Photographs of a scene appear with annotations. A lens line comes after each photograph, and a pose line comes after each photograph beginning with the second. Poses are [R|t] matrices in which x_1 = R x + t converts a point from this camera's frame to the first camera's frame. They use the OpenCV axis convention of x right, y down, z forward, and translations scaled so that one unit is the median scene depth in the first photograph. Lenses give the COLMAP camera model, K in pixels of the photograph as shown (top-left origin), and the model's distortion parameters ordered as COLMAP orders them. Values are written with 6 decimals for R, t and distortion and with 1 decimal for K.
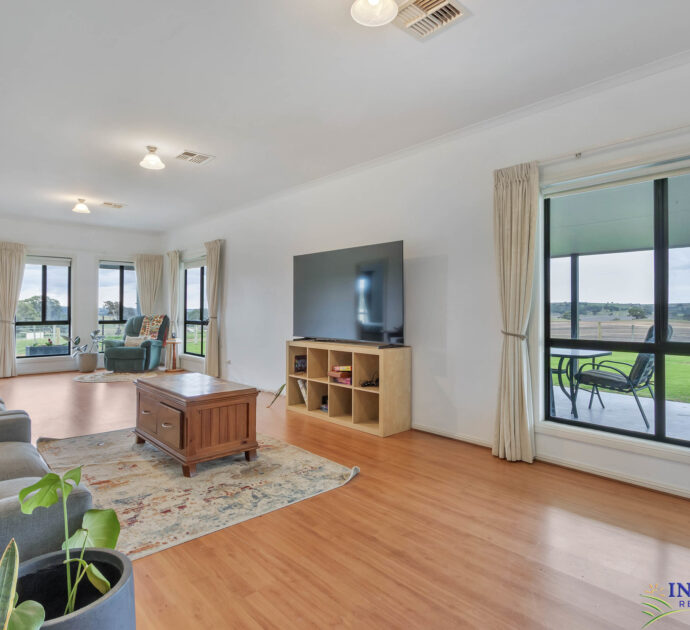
lens RADIAL K [[439.3, 0, 338.0], [0, 439.3, 312.2], [0, 0, 1]] dist [0.002898, 0.001935]
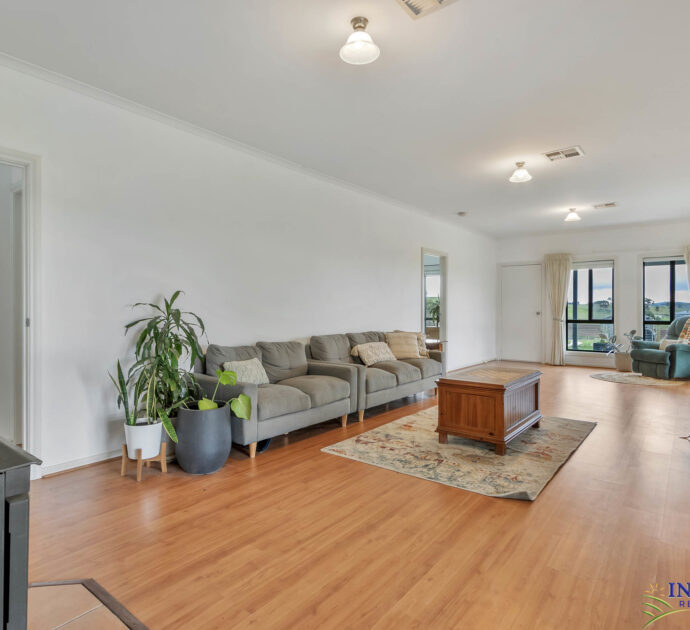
lens RADIAL K [[439.3, 0, 338.0], [0, 439.3, 312.2], [0, 0, 1]] dist [0.002898, 0.001935]
pose [[0.171794, 0.006188, -0.985113, 0.856021], [-0.007343, 0.999961, 0.005000, 0.001425], [0.985106, 0.006375, 0.171833, 0.510833]]
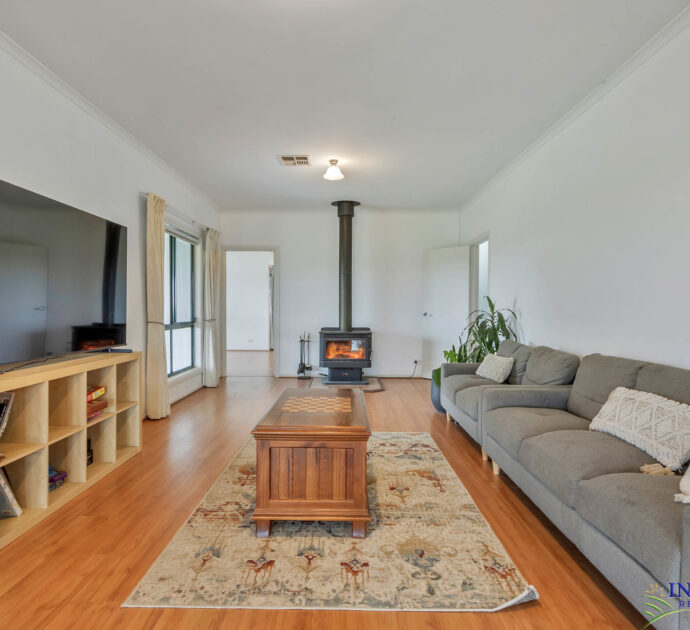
lens RADIAL K [[439.3, 0, 338.0], [0, 439.3, 312.2], [0, 0, 1]] dist [0.002898, 0.001935]
pose [[-0.732343, -0.001065, 0.680935, -1.067112], [0.005397, 0.999958, 0.007368, -0.003028], [-0.680914, 0.009071, -0.732307, 1.867479]]
